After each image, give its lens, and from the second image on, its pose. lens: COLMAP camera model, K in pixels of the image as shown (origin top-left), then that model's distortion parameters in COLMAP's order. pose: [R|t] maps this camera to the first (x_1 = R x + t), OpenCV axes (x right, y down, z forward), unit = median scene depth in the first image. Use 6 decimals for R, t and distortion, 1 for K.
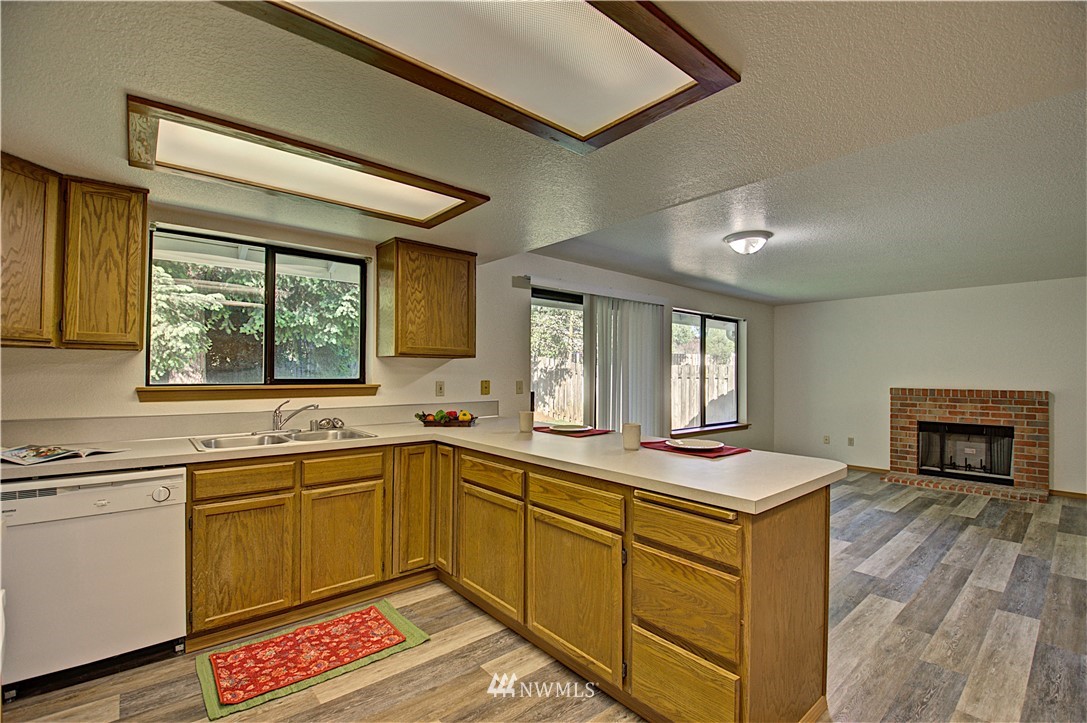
lens RADIAL K [[476.9, 0, 543.9], [0, 476.9, 355.5], [0, 0, 1]] dist [-0.026959, -0.005595]
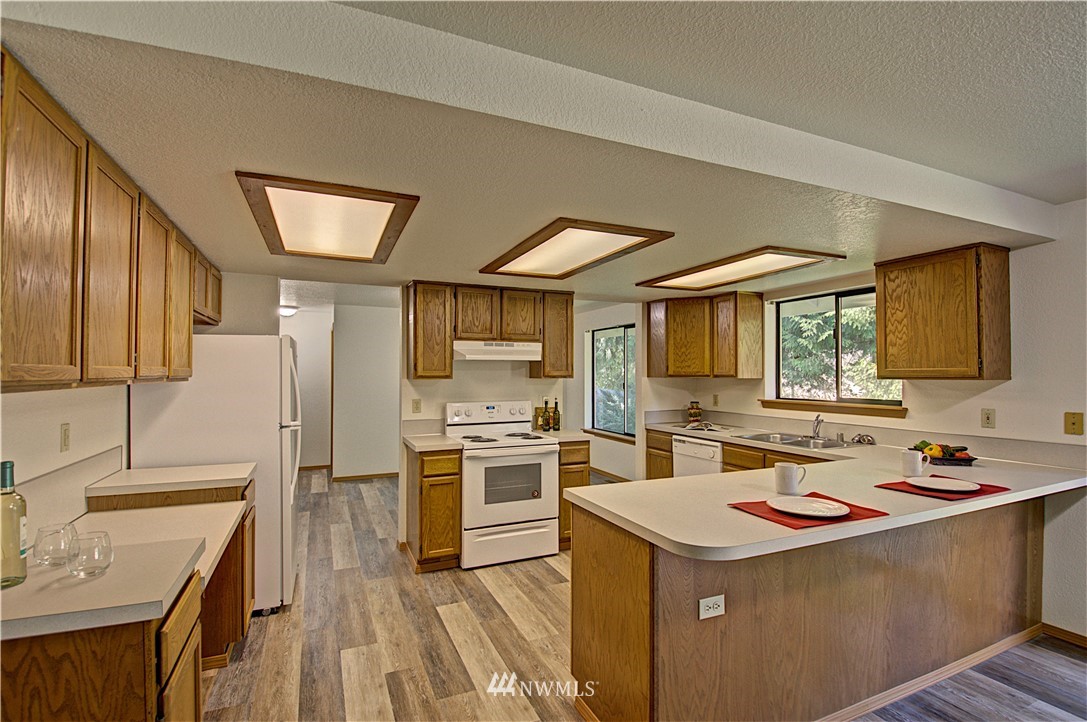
lens RADIAL K [[498.3, 0, 546.5], [0, 498.3, 364.6], [0, 0, 1]] dist [-0.001299, -0.000199]
pose [[-0.281834, -0.028646, -0.959035, 0.880889], [0.028164, 0.998876, -0.038112, -0.009792], [0.959050, -0.037752, -0.280711, 0.599478]]
